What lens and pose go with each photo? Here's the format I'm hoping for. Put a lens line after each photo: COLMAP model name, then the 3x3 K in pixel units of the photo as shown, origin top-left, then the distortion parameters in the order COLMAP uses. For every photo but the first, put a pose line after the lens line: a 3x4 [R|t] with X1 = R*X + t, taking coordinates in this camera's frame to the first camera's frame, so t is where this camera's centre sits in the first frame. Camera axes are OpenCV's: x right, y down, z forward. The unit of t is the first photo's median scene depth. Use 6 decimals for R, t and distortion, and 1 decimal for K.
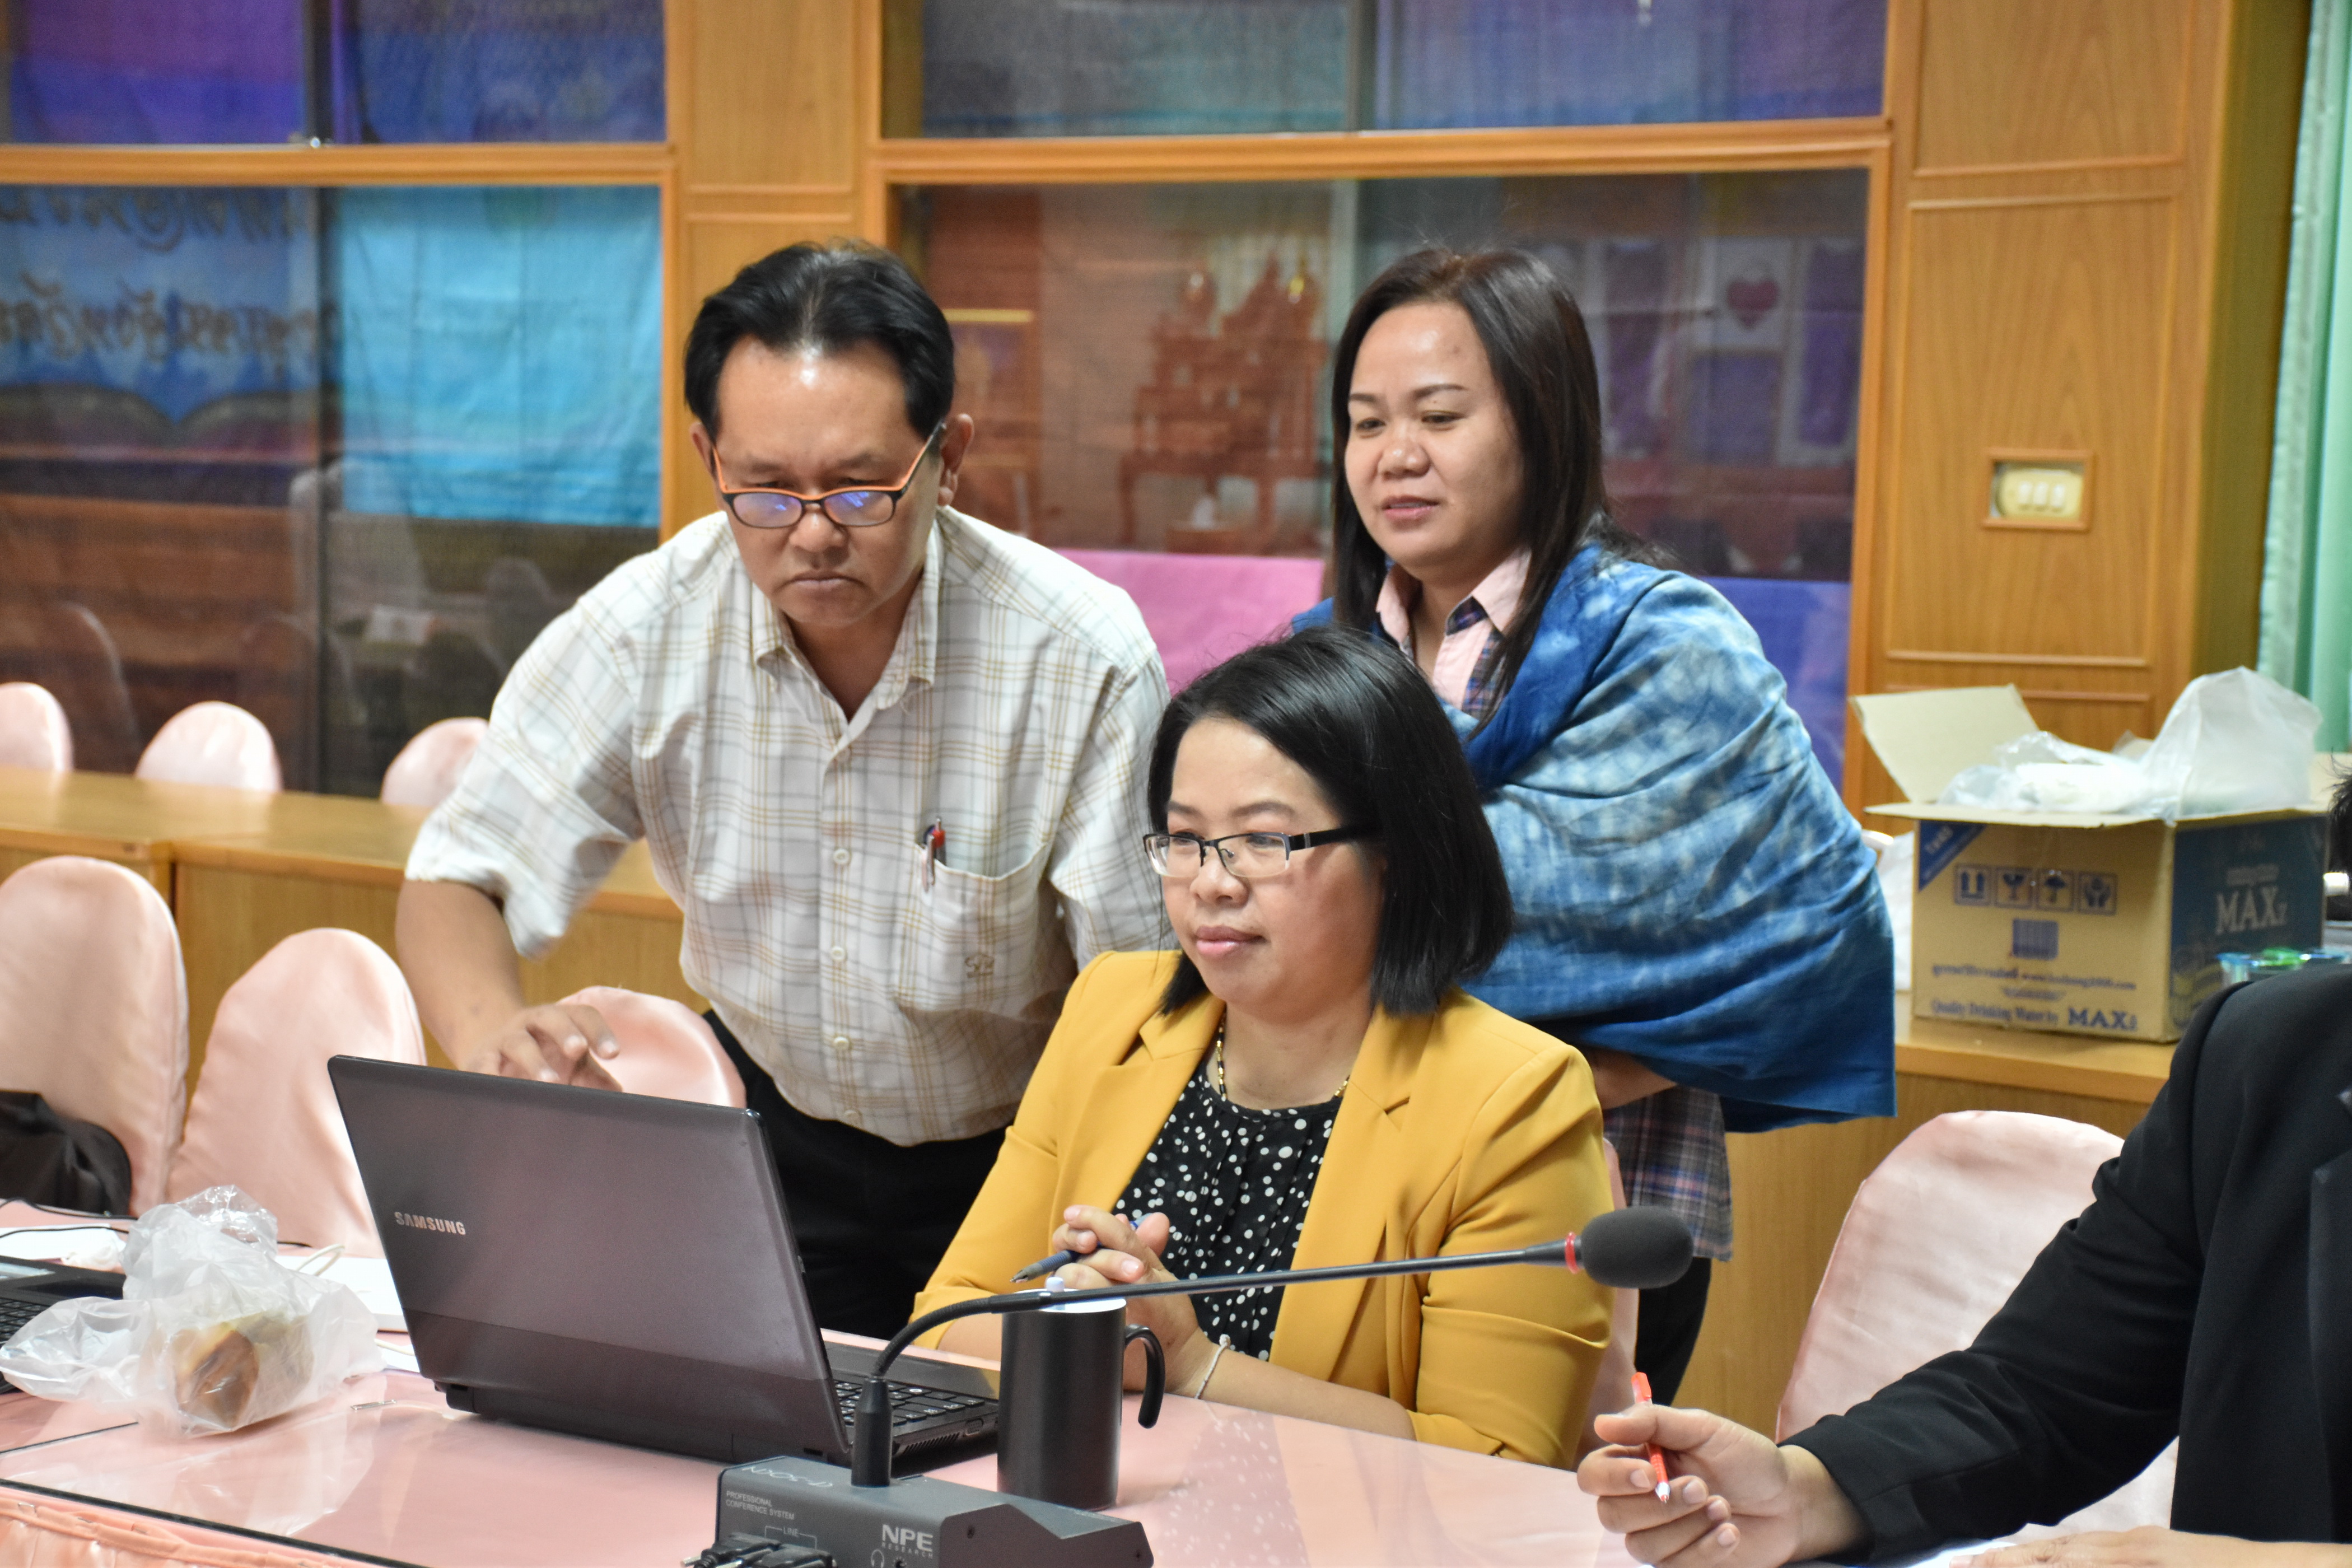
lens RADIAL K [[4665.4, 0, 1175.4], [0, 4665.4, 828.8], [0, 0, 1]] dist [0.420214, 0.000000]
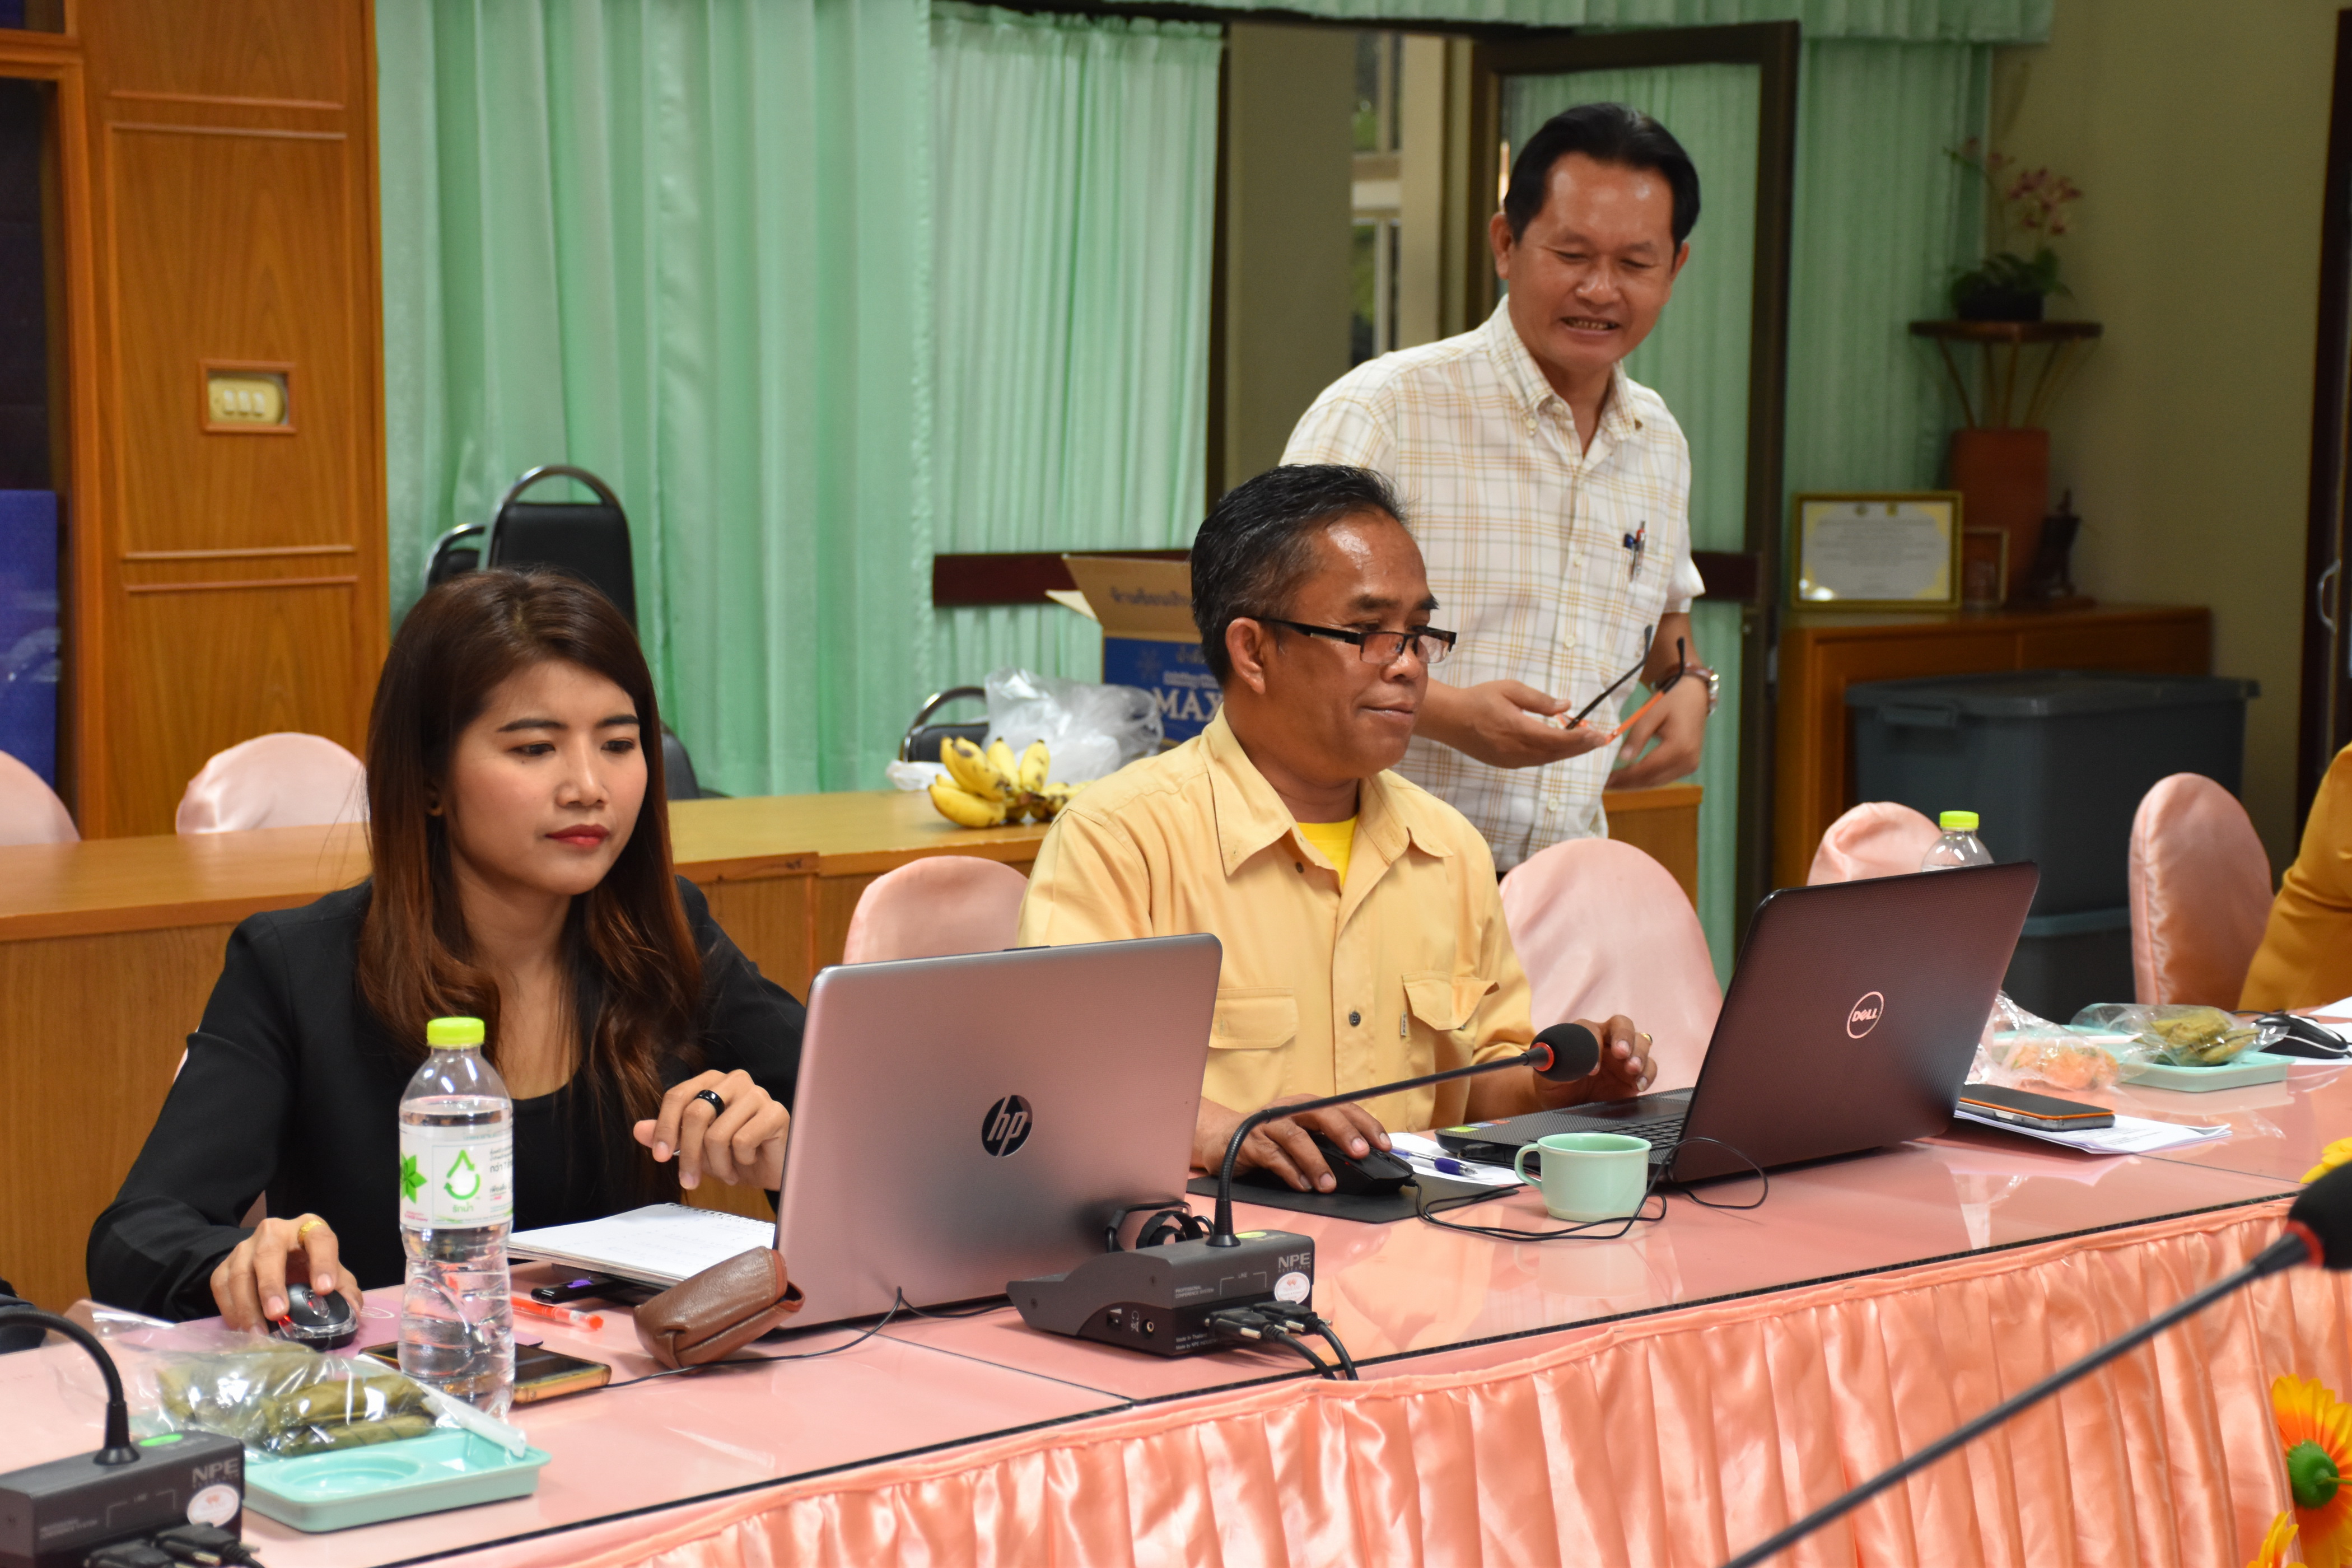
lens RADIAL K [[4665.4, 0, 1199.1], [0, 4665.4, 799.9], [0, 0, 1]] dist [0.420214, 0.000000]
pose [[0.200819, -0.109234, 0.973519, -0.862082], [0.080246, 0.992258, 0.094783, -0.066125], [-0.976336, 0.059087, 0.208030, 0.564542]]
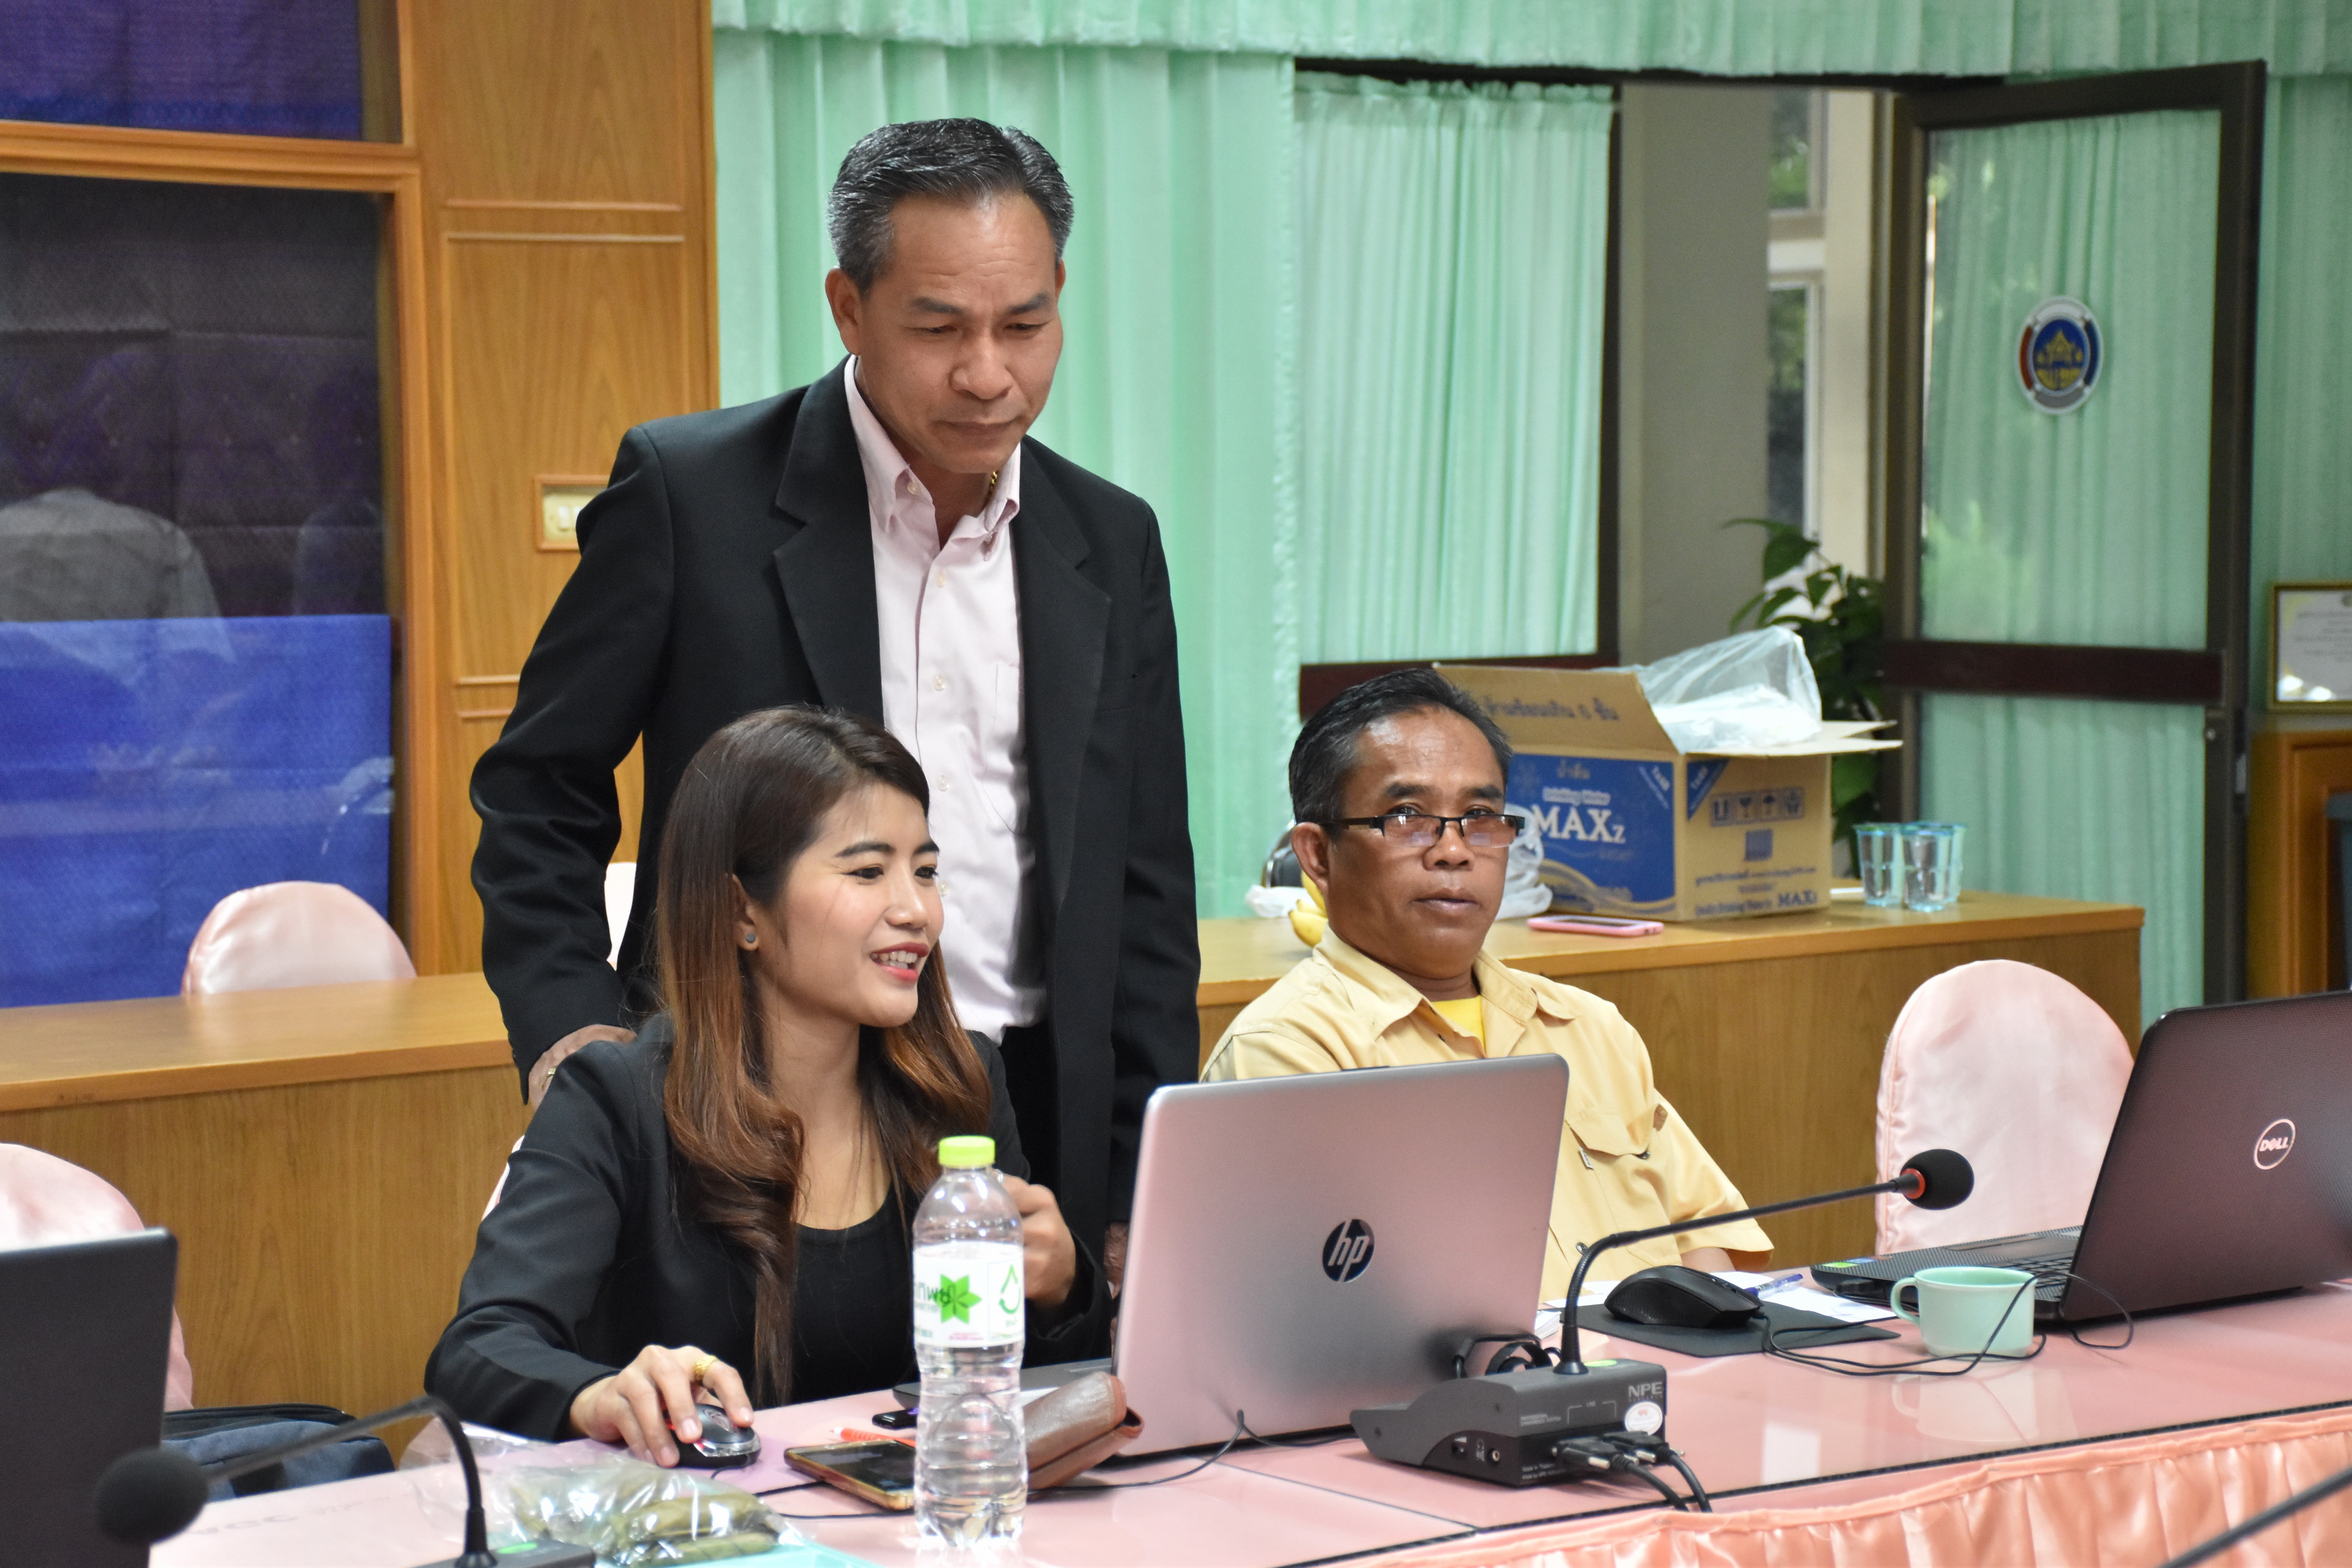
lens RADIAL K [[5260.4, 0, 1183.2], [0, 5260.4, 785.8], [0, 0, 1]] dist [0.560290, 0.000000]
pose [[0.280475, -0.083809, 0.956196, -0.914208], [0.096092, 0.993628, 0.058904, -0.068365], [-0.955039, 0.075362, 0.286741, 0.544346]]
